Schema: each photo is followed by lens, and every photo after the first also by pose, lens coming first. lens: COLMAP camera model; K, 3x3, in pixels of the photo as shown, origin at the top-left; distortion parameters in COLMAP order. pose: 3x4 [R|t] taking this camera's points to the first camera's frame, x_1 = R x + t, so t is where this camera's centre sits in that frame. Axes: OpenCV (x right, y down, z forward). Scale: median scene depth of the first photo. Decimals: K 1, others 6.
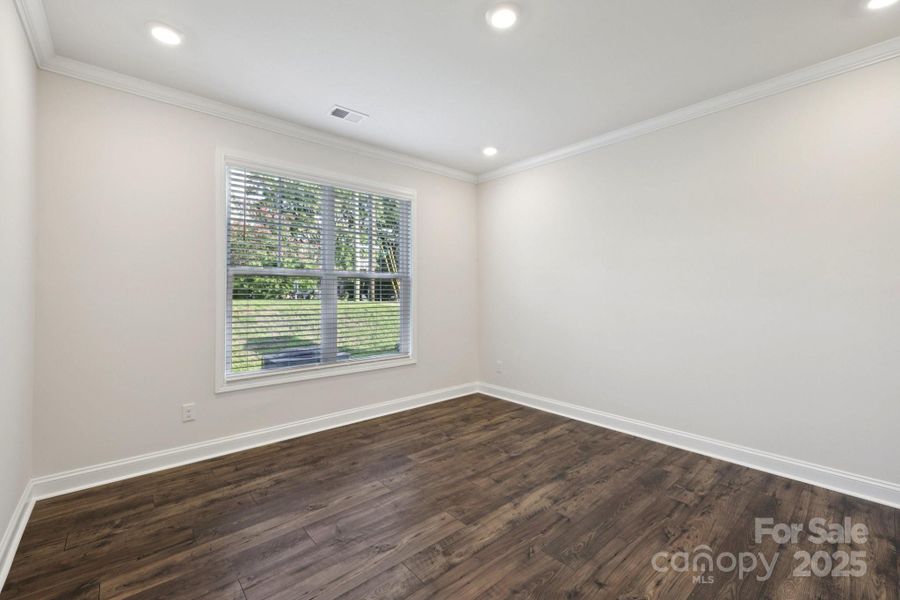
lens RADIAL K [[371.4, 0, 452.1], [0, 371.4, 289.7], [0, 0, 1]] dist [-0.000818, -0.000050]
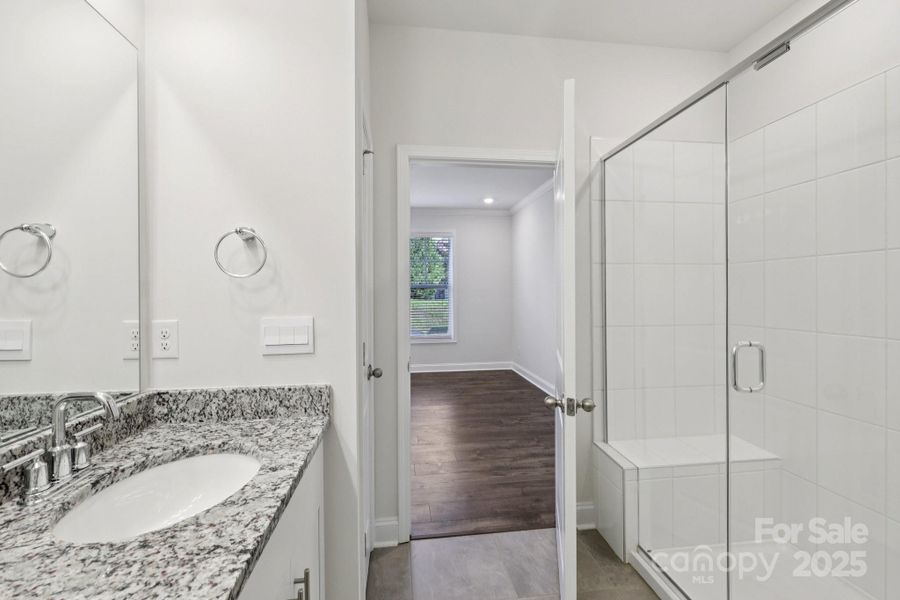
lens RADIAL K [[371.4, 0, 452.1], [0, 371.4, 289.7], [0, 0, 1]] dist [-0.000818, -0.000050]
pose [[0.827966, -0.010899, -0.560673, 0.672689], [0.008203, 0.999940, -0.007325, -0.006576], [0.560719, 0.001466, 0.828005, -0.252236]]
